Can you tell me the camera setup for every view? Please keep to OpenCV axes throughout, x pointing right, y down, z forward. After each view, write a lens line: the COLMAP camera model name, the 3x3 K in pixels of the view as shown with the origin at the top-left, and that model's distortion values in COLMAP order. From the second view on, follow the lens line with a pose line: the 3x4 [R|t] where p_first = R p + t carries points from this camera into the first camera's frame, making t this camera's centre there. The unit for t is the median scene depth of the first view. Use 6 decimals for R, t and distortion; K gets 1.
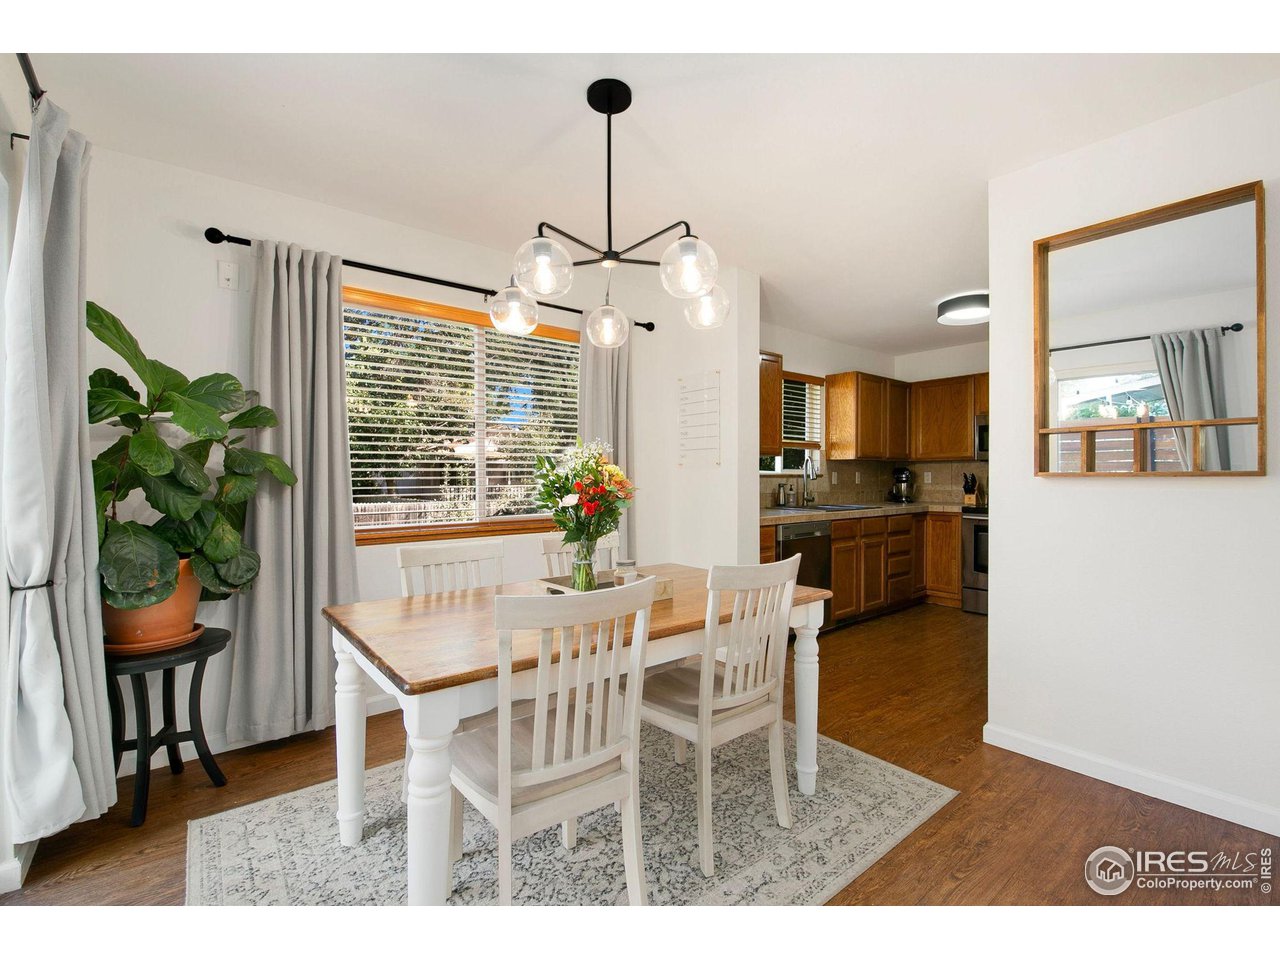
lens RADIAL K [[557.4, 0, 631.5], [0, 557.4, 477.7], [0, 0, 1]] dist [-0.000084, -0.000269]
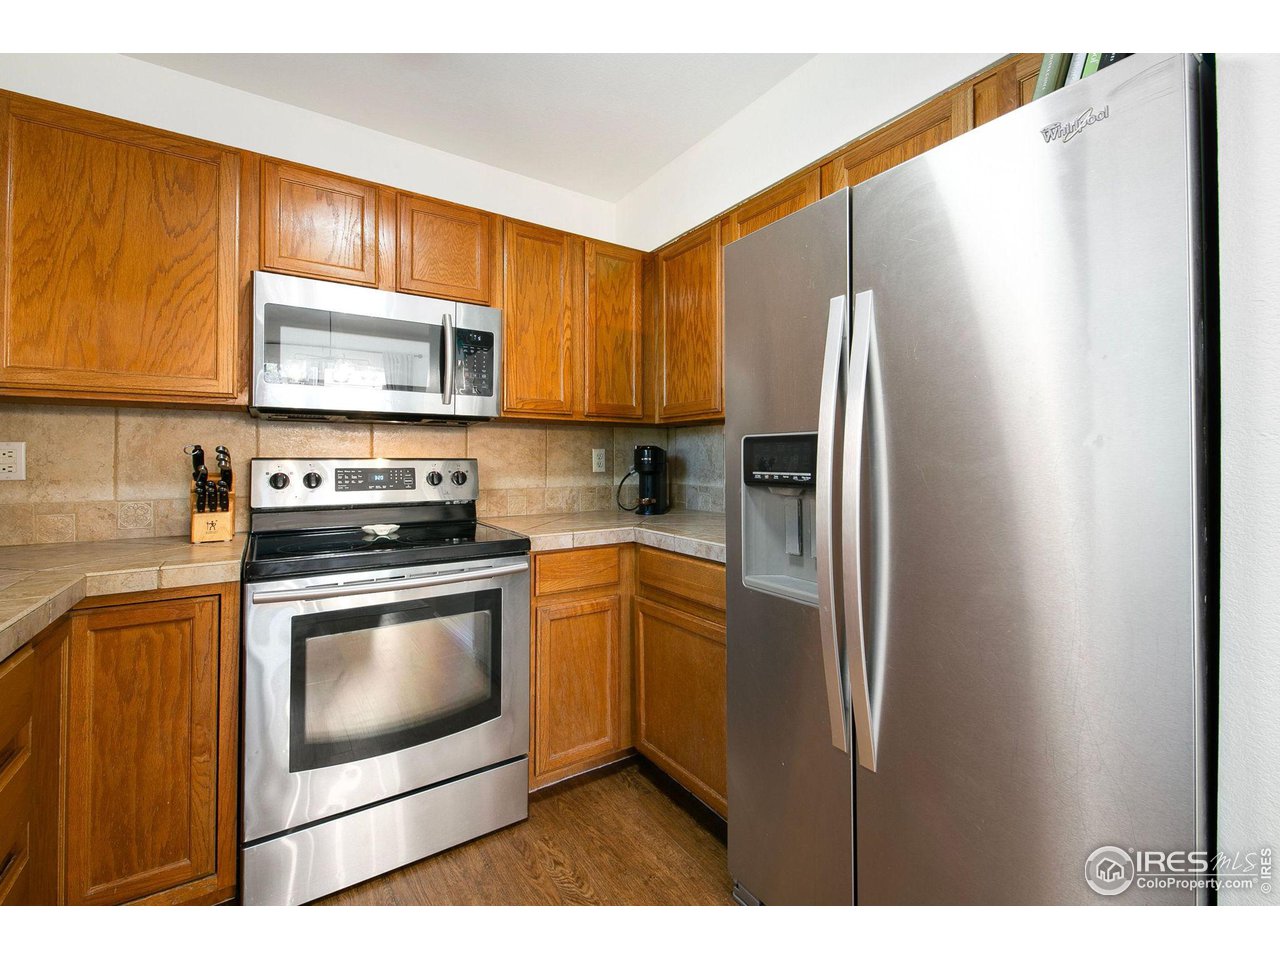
lens RADIAL K [[557.4, 0, 631.5], [0, 557.4, 477.7], [0, 0, 1]] dist [-0.000084, -0.000269]
pose [[0.094673, -0.019747, 0.995313, 0.312593], [-0.003311, 0.999791, 0.020151, 0.001261], [-0.995503, -0.005203, 0.094588, 0.735066]]
